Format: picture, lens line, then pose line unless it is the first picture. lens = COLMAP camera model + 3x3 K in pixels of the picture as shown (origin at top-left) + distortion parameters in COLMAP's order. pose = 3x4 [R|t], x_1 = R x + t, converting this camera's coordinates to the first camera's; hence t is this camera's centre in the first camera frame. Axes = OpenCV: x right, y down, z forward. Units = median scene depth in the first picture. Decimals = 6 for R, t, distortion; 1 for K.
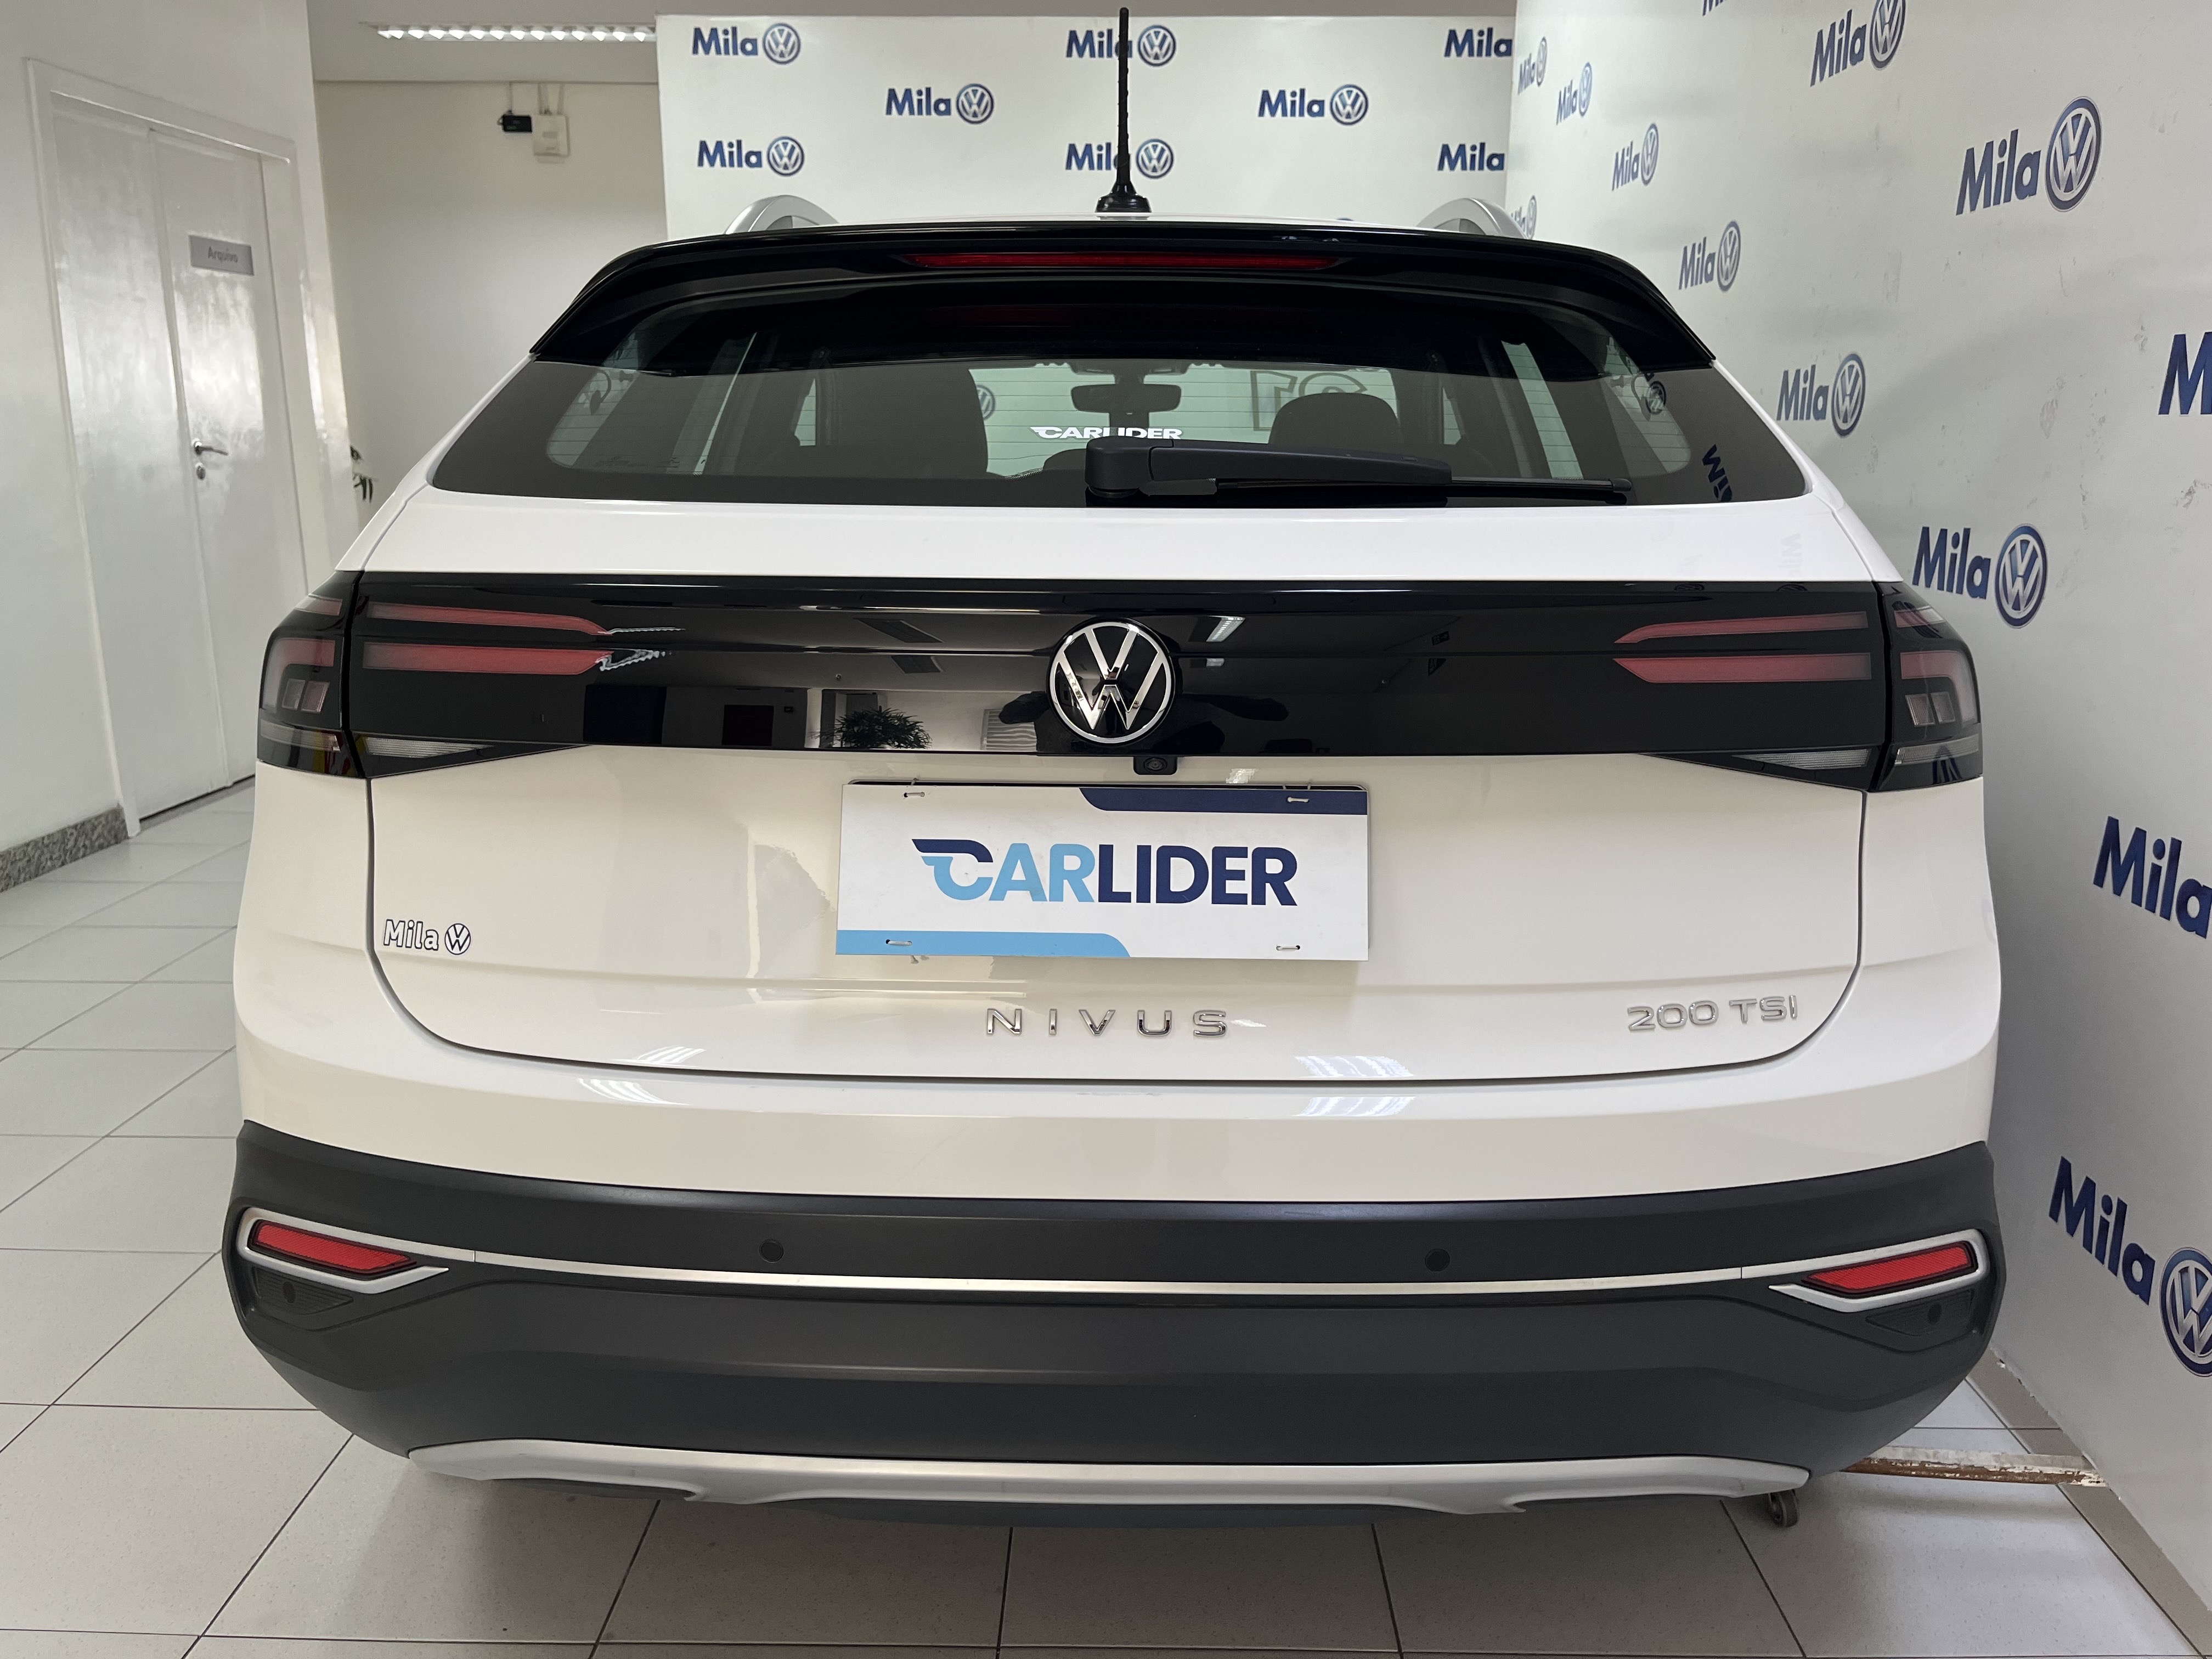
lens RADIAL K [[1636.9, 0, 1106.0], [0, 1636.9, 829.5], [0, 0, 1]] dist [0.114430, -0.153573]
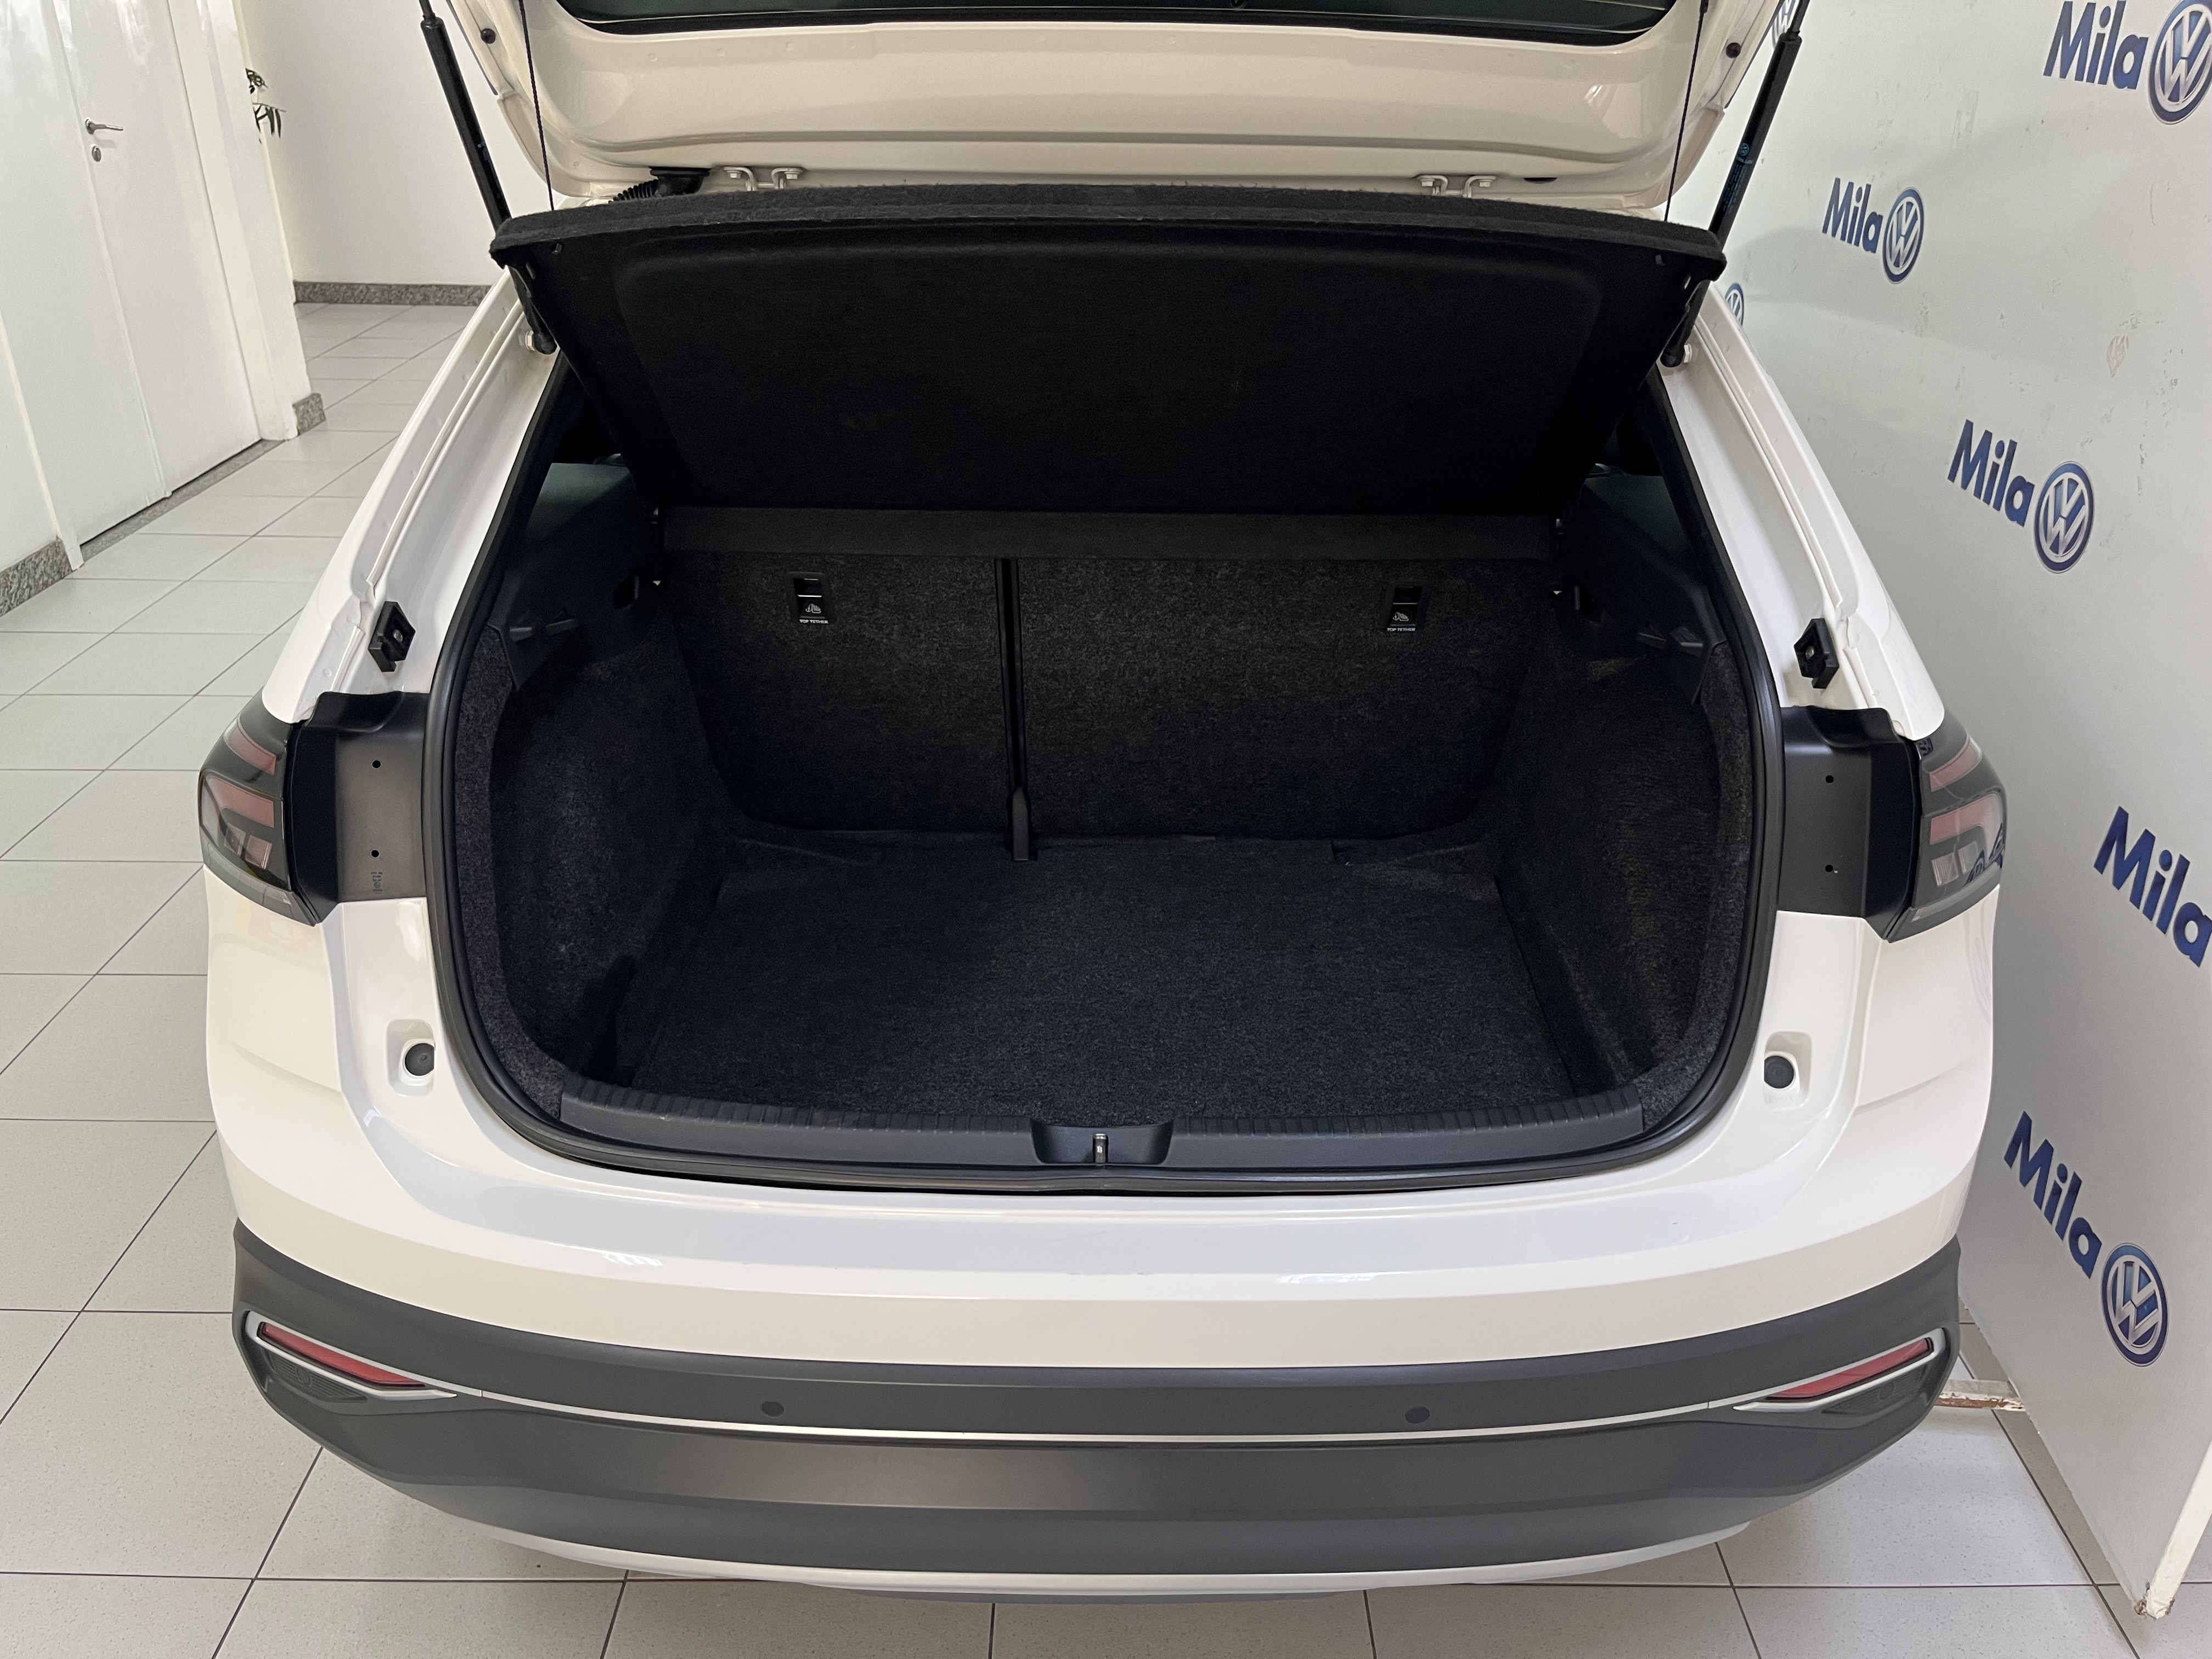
lens RADIAL K [[1636.9, 0, 1106.0], [0, 1636.9, 829.5], [0, 0, 1]] dist [0.114430, -0.153573]
pose [[0.999912, -0.002773, 0.012939, -0.004631], [-0.000442, 0.970255, 0.242086, -0.227965], [-0.013225, -0.242071, 0.970168, 0.056624]]
